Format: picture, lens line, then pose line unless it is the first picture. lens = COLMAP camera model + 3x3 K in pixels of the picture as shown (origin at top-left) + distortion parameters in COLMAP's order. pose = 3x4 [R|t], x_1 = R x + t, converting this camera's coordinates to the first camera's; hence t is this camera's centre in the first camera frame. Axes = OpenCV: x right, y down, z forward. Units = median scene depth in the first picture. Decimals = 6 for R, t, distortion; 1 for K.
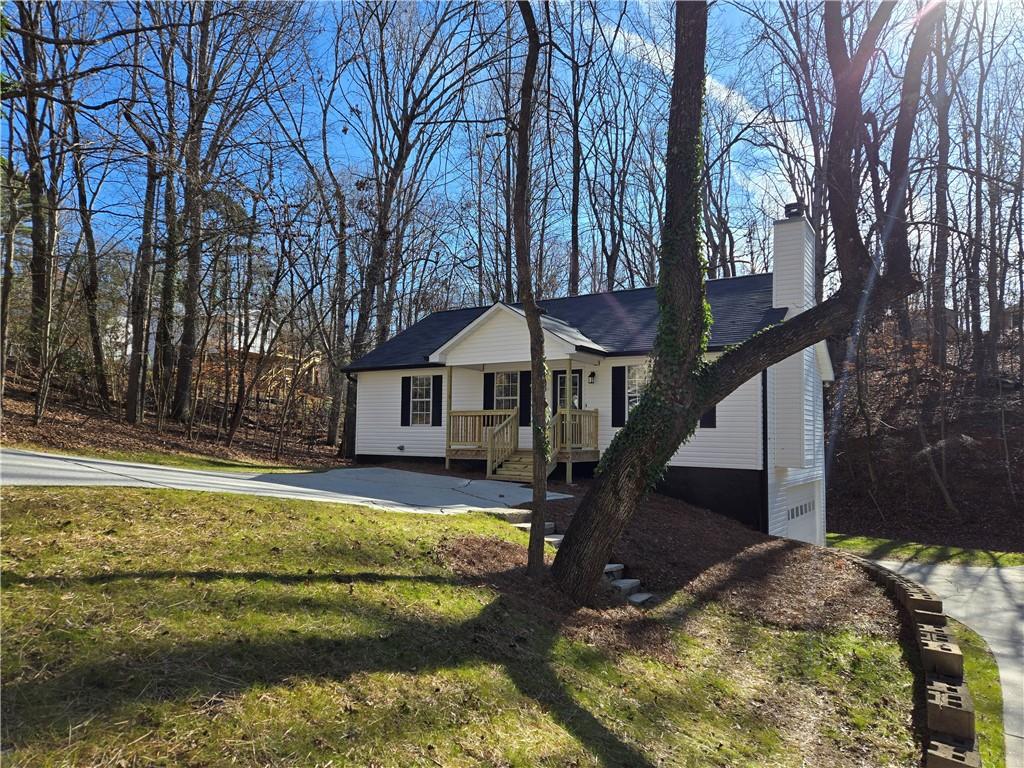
lens RADIAL K [[692.5, 0, 512.0], [0, 692.5, 384.0], [0, 0, 1]] dist [0.003988, 0.000737]
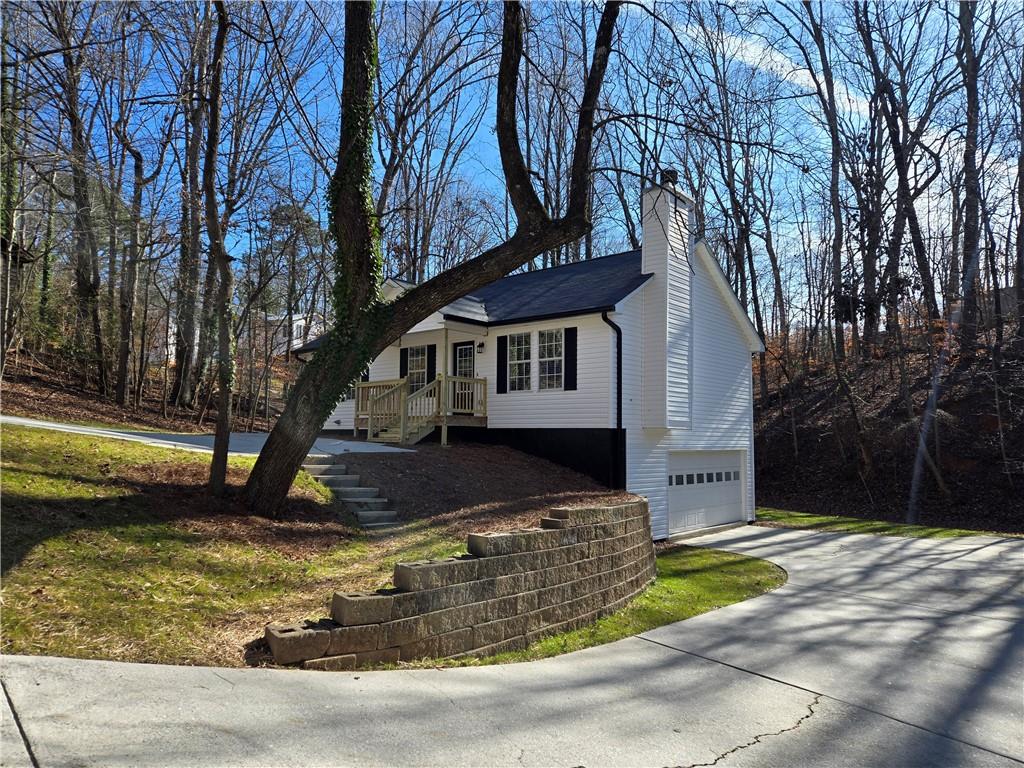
lens RADIAL K [[692.5, 0, 512.0], [0, 692.5, 384.0], [0, 0, 1]] dist [0.003988, 0.000737]
pose [[0.992829, -0.014280, -0.118686, 0.265958], [0.014195, 0.999898, -0.001562, 0.044943], [0.118696, -0.000134, 0.992931, -0.033277]]
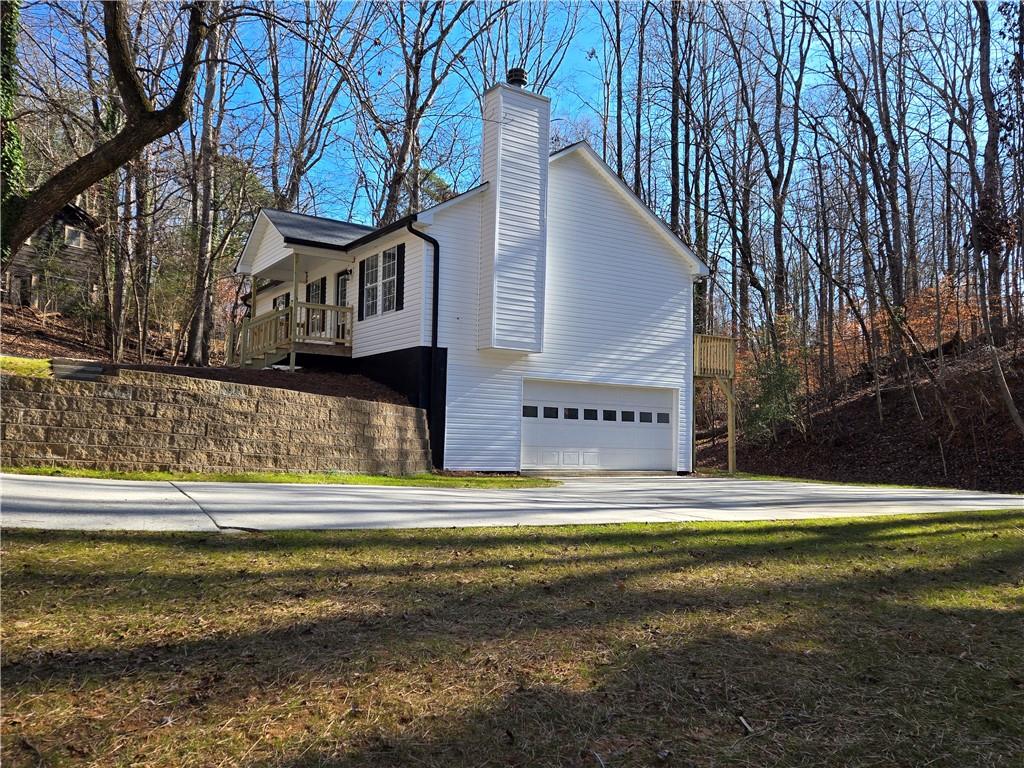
lens RADIAL K [[835.0, 0, 512.0], [0, 835.0, 384.0], [0, 0, 1]] dist [0.004013, 0.002220]
pose [[0.941764, -0.016594, -0.335864, 0.694030], [0.021738, 0.999697, 0.011561, 0.132091], [0.335570, -0.018189, 0.941840, -0.054073]]
